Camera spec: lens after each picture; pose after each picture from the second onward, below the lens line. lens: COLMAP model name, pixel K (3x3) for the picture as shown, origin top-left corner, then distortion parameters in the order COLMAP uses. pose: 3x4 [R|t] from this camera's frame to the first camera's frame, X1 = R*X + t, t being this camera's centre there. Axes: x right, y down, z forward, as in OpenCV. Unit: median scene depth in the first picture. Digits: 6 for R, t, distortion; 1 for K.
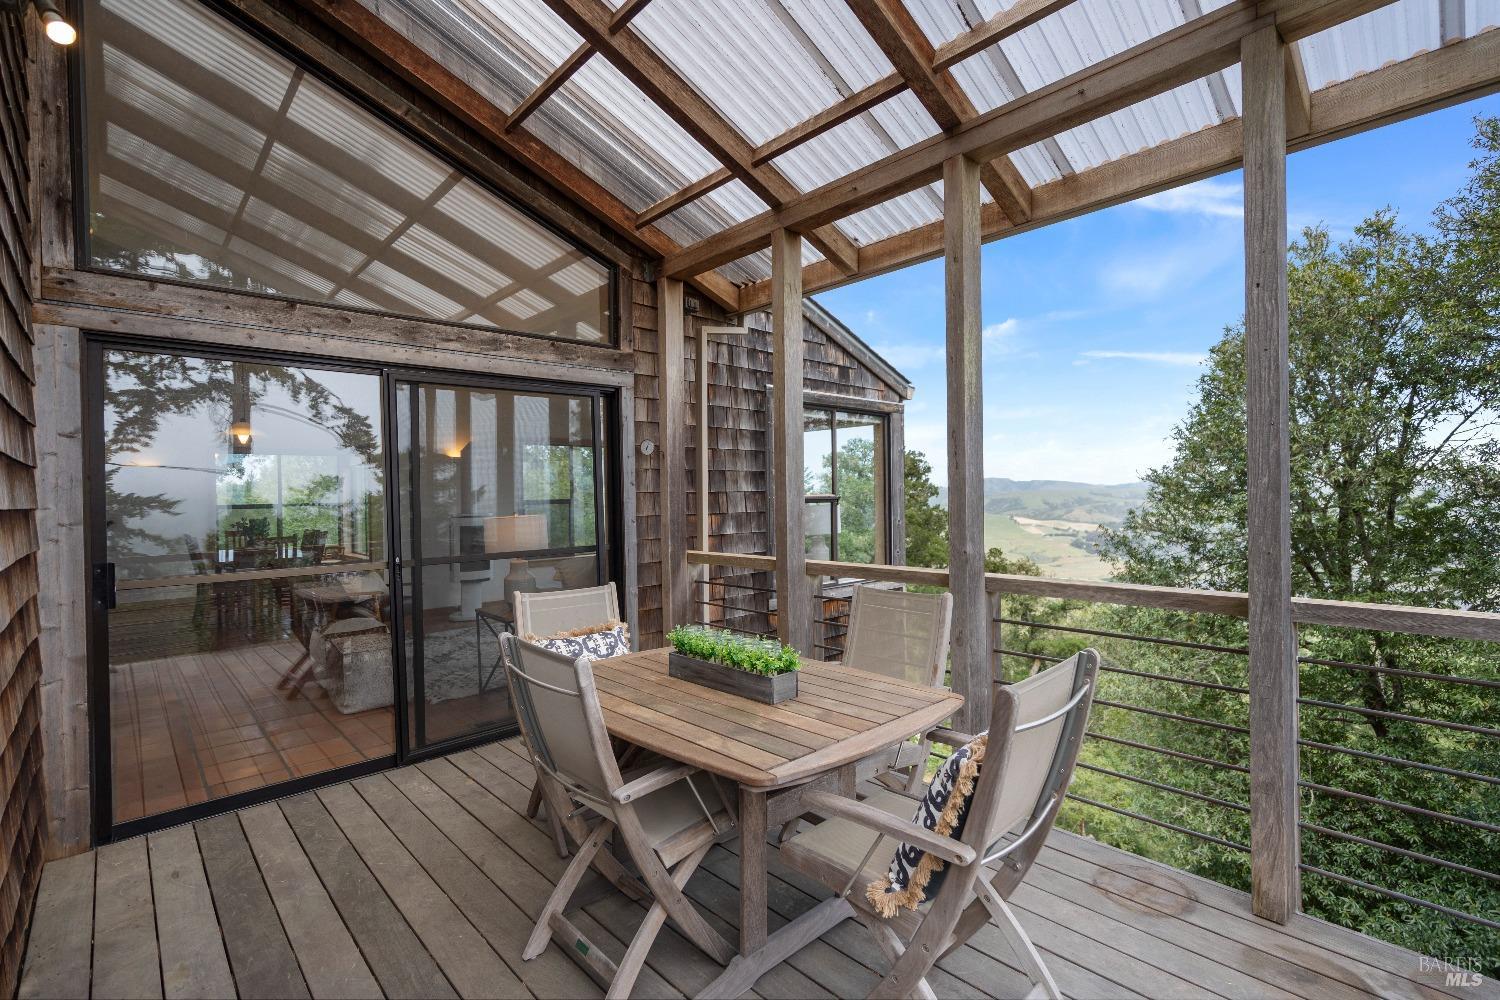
lens RADIAL K [[686.1, 0, 750.0], [0, 686.1, 500.0], [0, 0, 1]] dist [-0.000366, -0.000088]
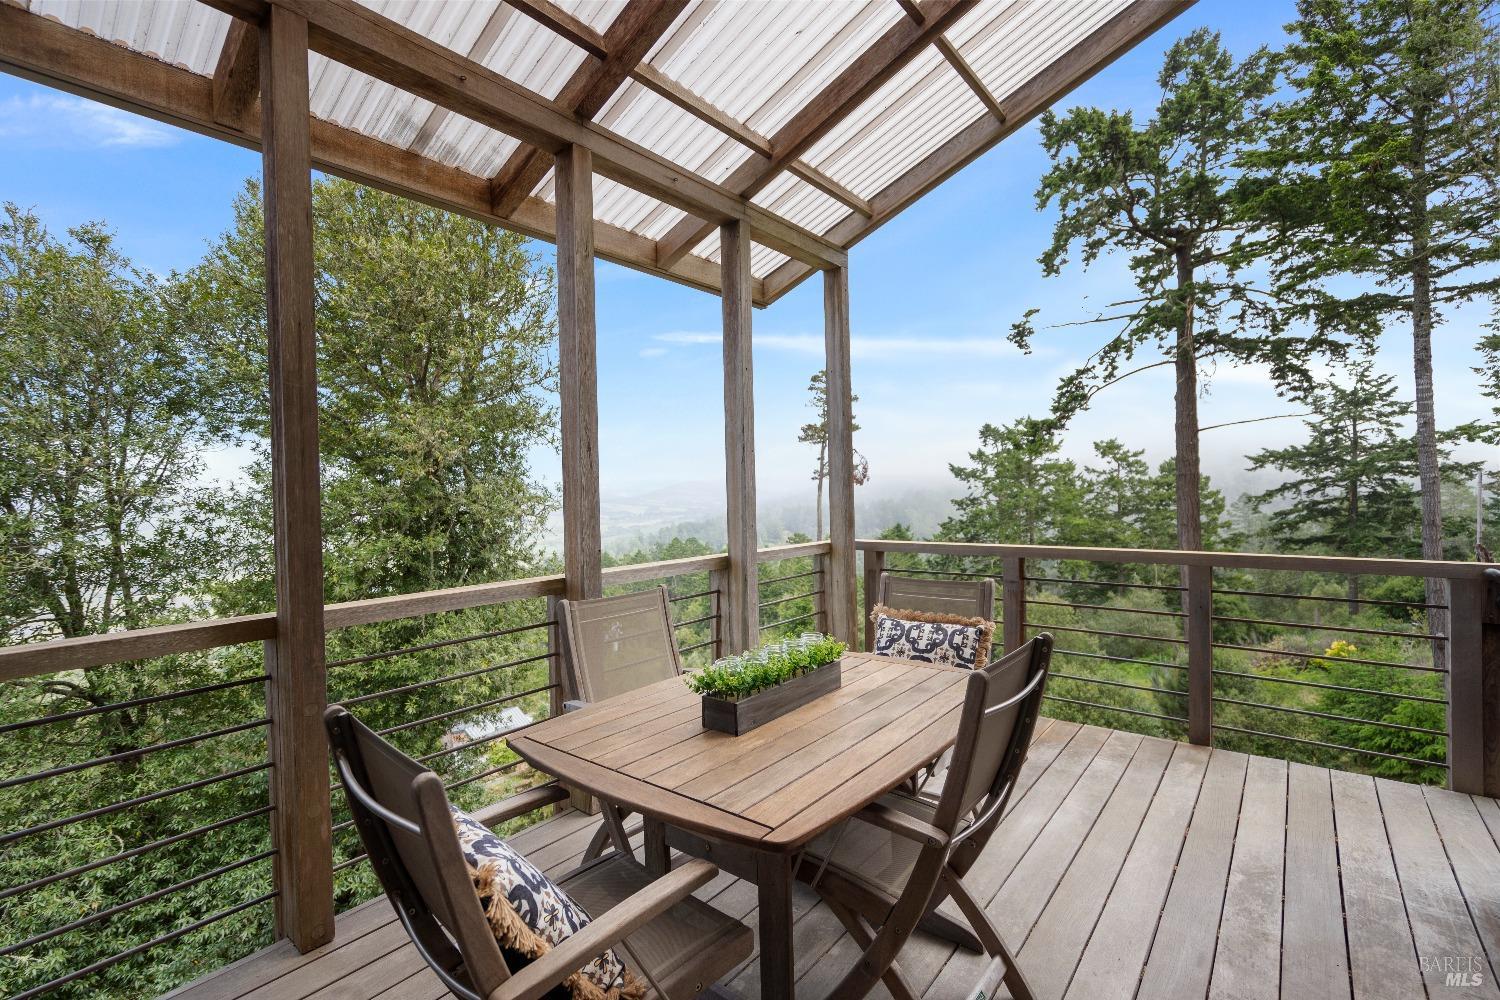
lens RADIAL K [[686.1, 0, 750.0], [0, 686.1, 500.0], [0, 0, 1]] dist [-0.000366, -0.000088]
pose [[-0.142921, 0.002755, 0.989730, -0.971563], [0.026755, 0.999641, 0.001081, -0.008076], [-0.989372, 0.026634, -0.142944, 1.211745]]
